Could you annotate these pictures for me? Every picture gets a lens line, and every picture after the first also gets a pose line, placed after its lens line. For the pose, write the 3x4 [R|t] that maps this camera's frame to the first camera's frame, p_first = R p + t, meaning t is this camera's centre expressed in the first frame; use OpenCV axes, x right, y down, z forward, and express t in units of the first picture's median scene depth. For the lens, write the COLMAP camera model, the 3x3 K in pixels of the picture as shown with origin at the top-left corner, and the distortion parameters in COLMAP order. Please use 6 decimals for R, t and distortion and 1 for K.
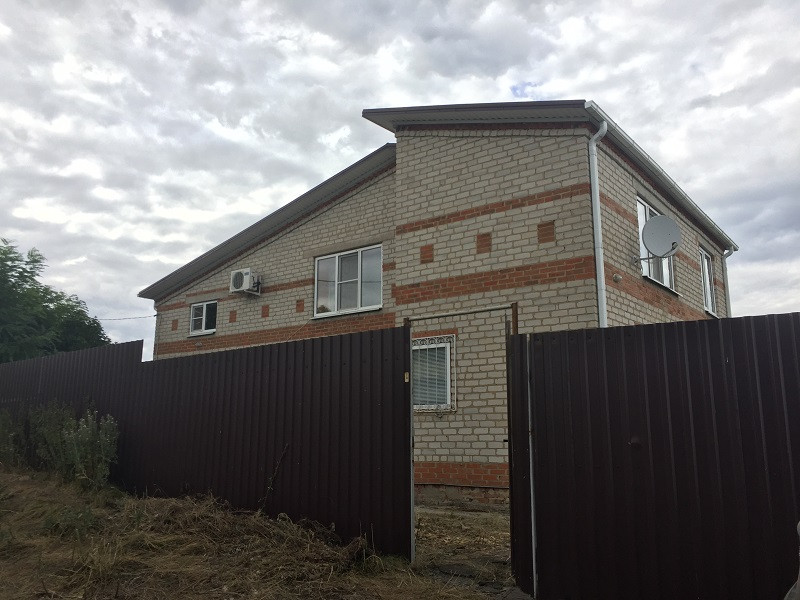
lens RADIAL K [[703.4, 0, 400.1], [0, 703.4, 300.5], [0, 0, 1]] dist [0.056983, -0.003104]
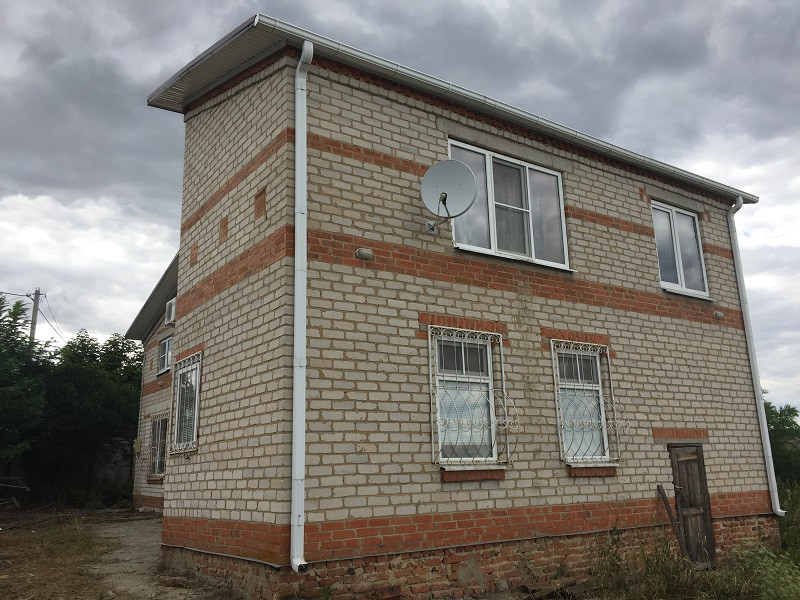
lens RADIAL K [[703.4, 0, 400.6], [0, 703.4, 299.7], [0, 0, 1]] dist [0.056983, -0.003104]
pose [[0.945437, -0.104768, -0.308501, 0.537928], [0.090562, 0.994078, -0.060054, 0.059304], [0.312966, 0.028839, 0.949326, 0.323961]]
